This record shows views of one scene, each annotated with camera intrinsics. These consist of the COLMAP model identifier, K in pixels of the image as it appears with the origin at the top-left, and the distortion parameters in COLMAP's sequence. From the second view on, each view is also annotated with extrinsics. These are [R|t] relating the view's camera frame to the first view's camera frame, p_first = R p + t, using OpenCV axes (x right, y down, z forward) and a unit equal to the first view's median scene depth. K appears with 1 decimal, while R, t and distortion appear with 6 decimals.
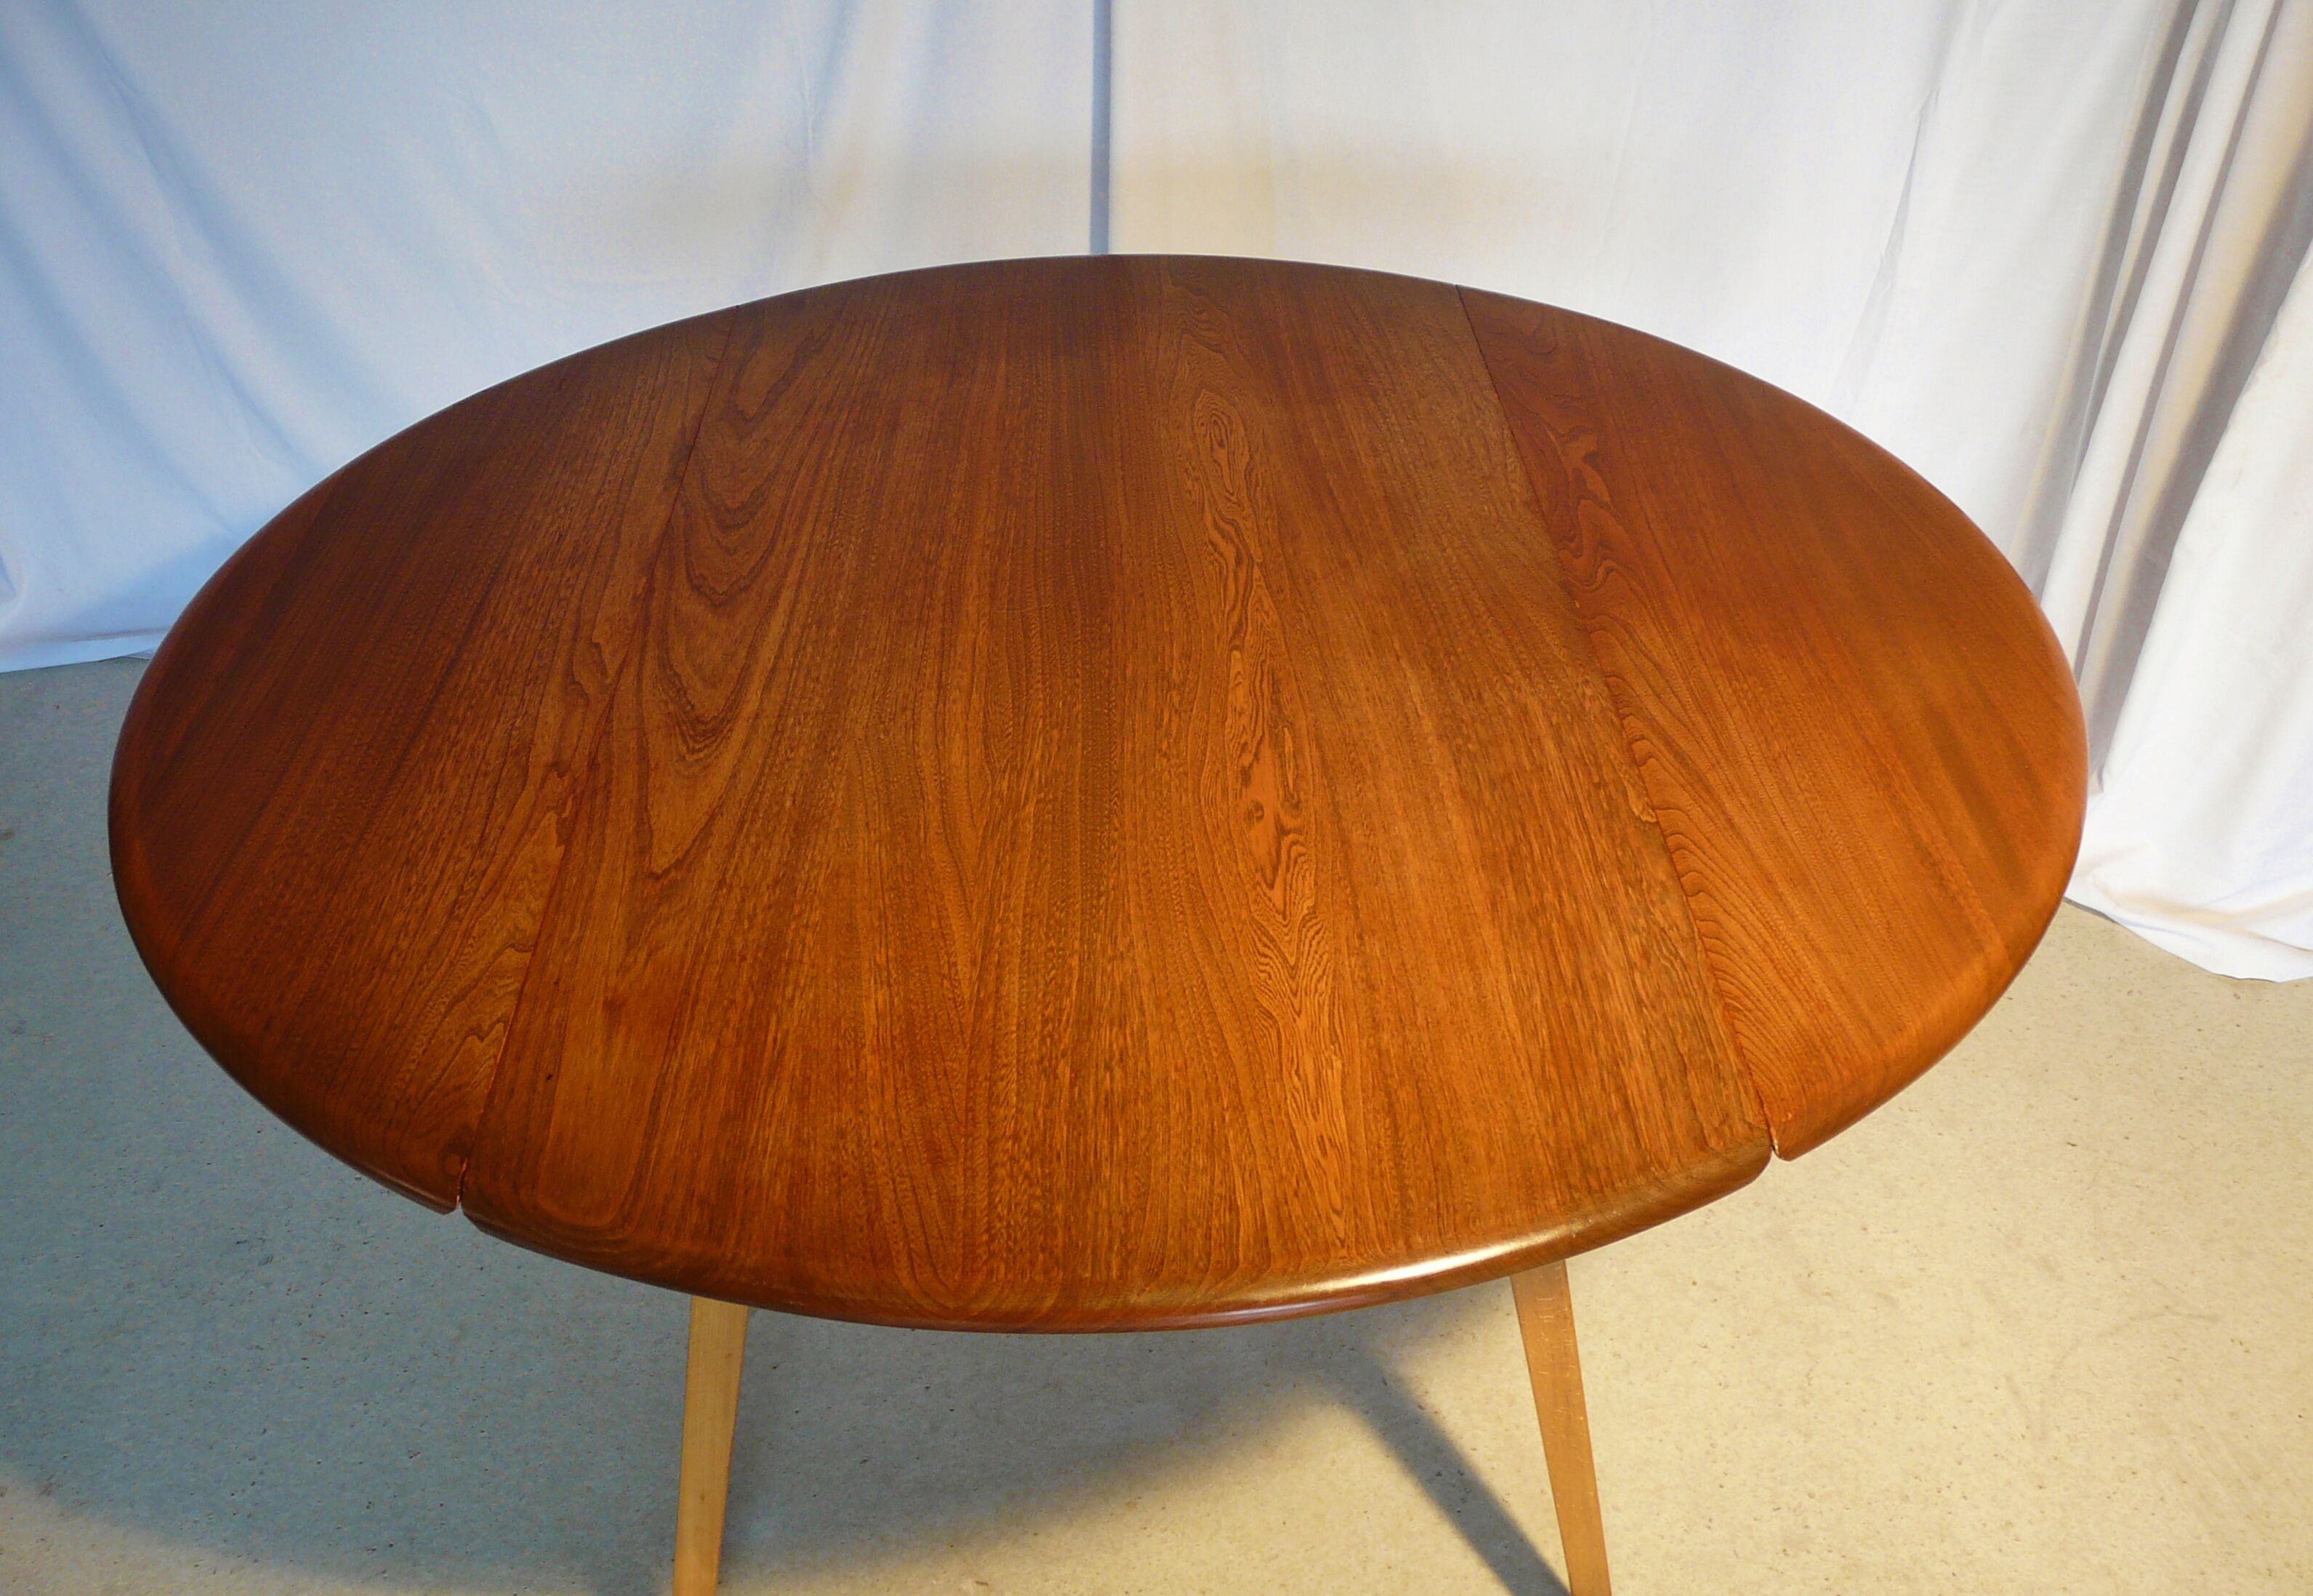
lens RADIAL K [[1954.8, 0, 1160.7], [0, 1954.8, 729.8], [0, 0, 1]] dist [-0.083322, 0.104776]
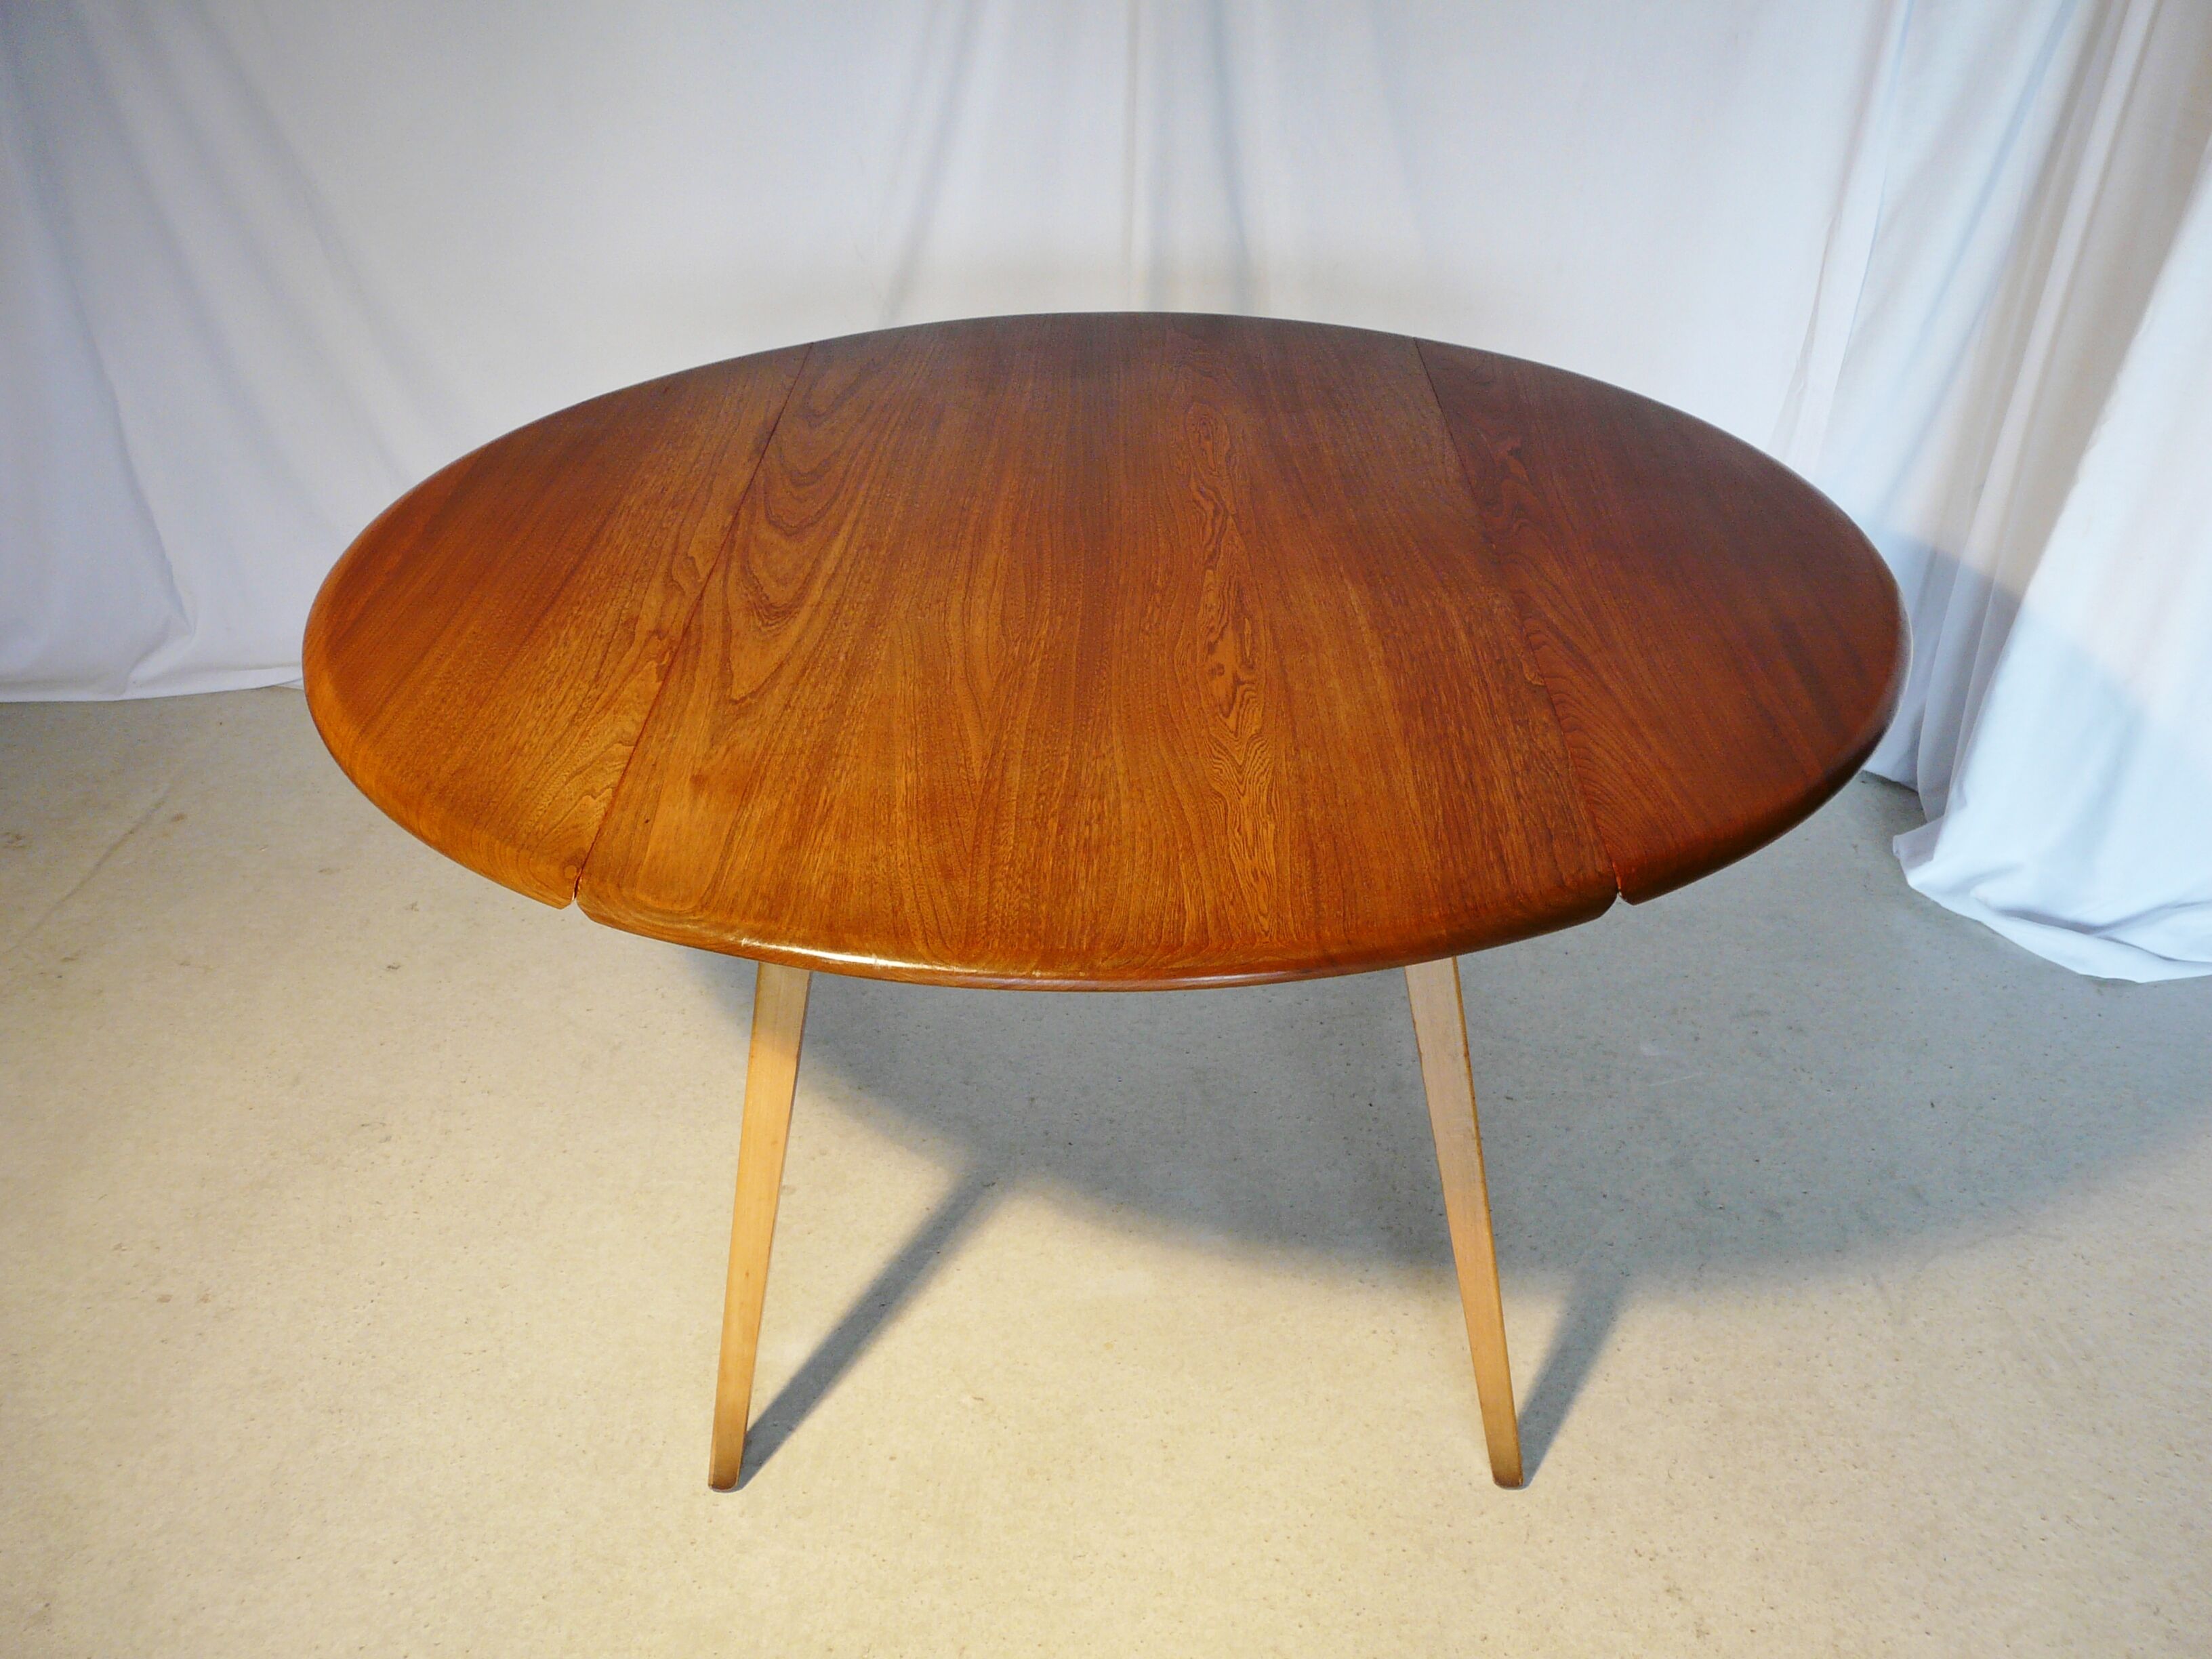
lens RADIAL K [[1812.3, 0, 1106.0], [0, 1812.3, 829.5], [0, 0, 1]] dist [-0.088726, 0.111299]
pose [[0.998740, 0.027467, -0.041989, 0.027367], [-0.029318, 0.998596, -0.044109, 0.184784], [0.040719, 0.045284, 0.998144, -0.132948]]
